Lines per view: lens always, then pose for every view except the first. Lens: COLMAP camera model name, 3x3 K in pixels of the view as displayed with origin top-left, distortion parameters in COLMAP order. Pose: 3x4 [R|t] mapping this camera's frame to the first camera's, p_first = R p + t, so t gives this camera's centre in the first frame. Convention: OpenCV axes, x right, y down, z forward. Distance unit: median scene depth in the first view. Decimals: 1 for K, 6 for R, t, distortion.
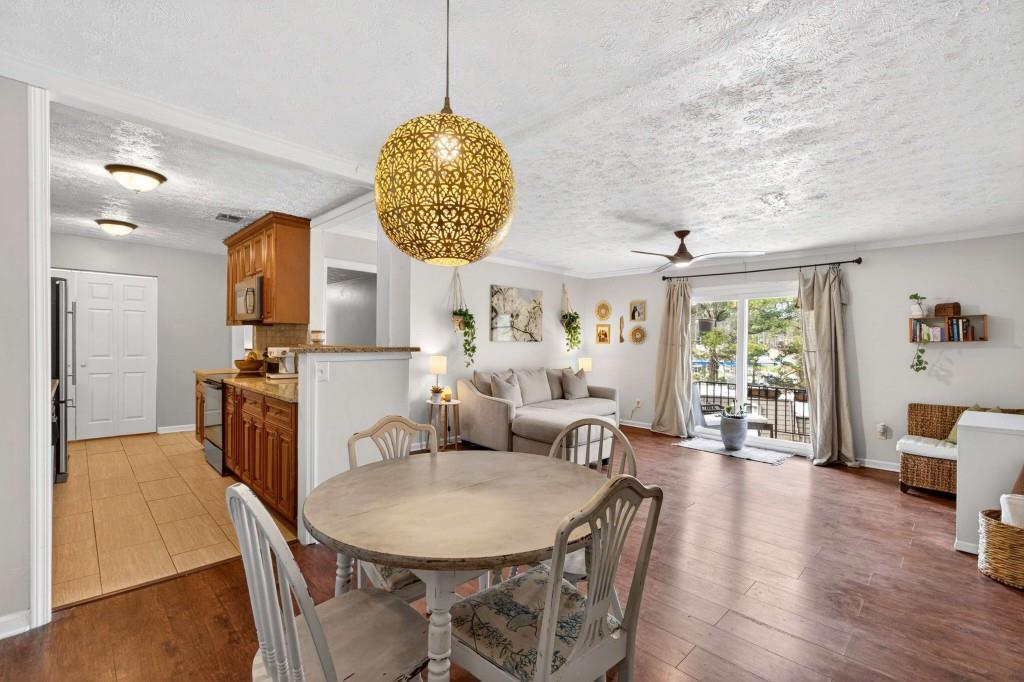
lens RADIAL K [[441.2, 0, 512.9], [0, 441.2, 348.5], [0, 0, 1]] dist [-0.000526, -0.000340]
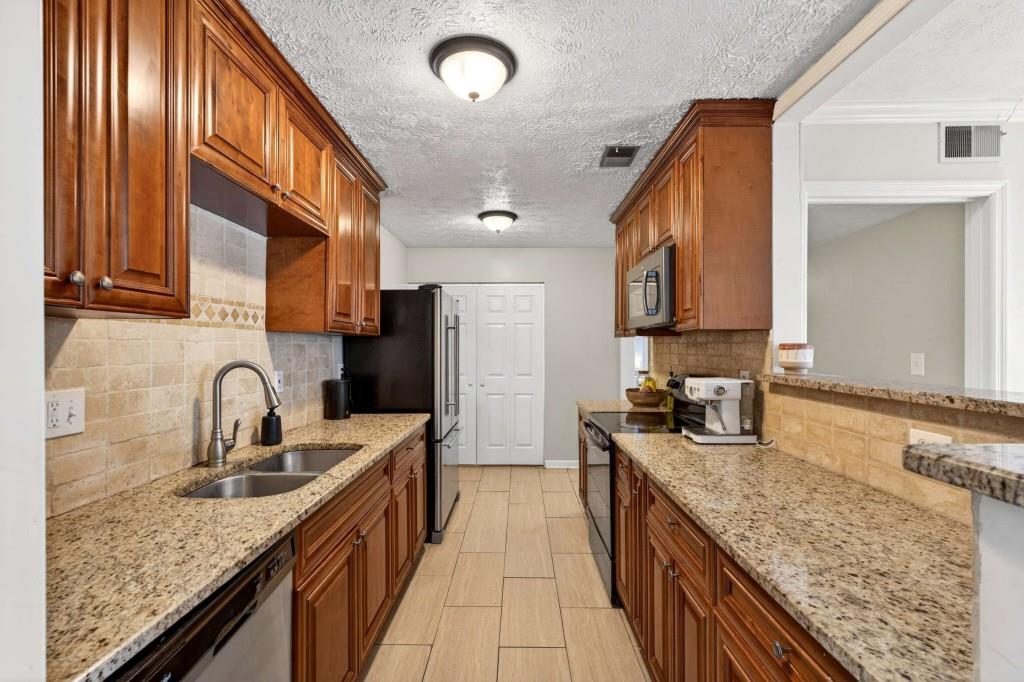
lens RADIAL K [[441.2, 0, 512.9], [0, 441.2, 348.5], [0, 0, 1]] dist [-0.000526, -0.000340]
pose [[0.698530, -0.013460, -0.715455, -0.279877], [0.001947, 0.999855, -0.016909, -0.024576], [0.715578, 0.010418, 0.698455, 0.423187]]
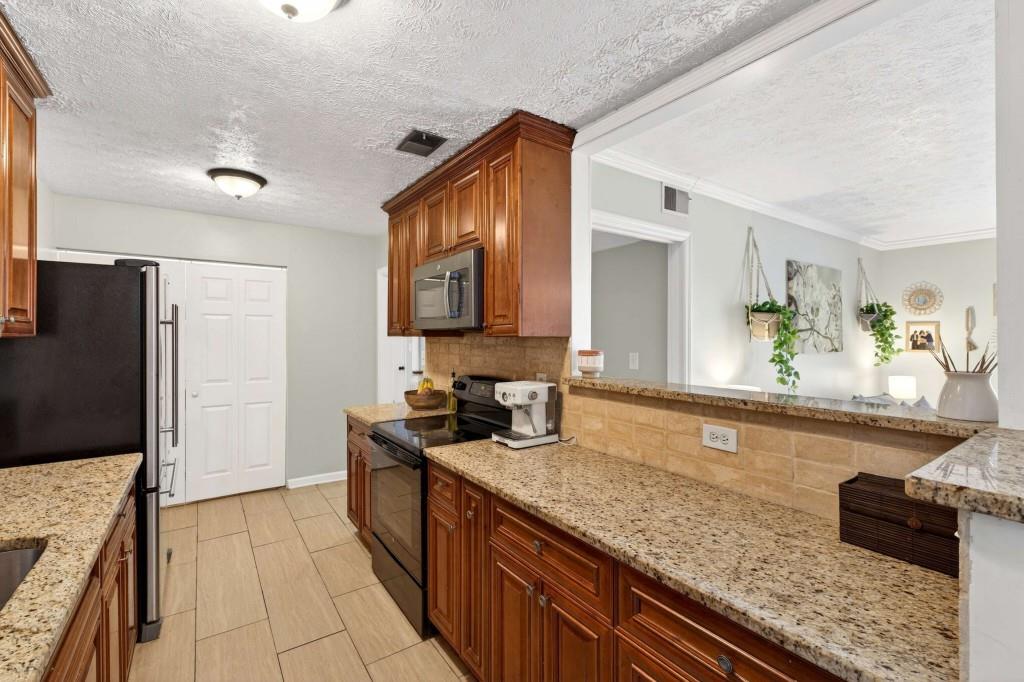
lens RADIAL K [[441.1, 0, 509.4], [0, 441.1, 337.5], [0, 0, 1]] dist [0.001347, -0.000258]
pose [[0.985030, -0.011077, -0.172027, -0.386327], [0.009046, 0.999880, -0.012581, -0.042780], [0.172146, 0.010837, 0.985012, 0.422090]]
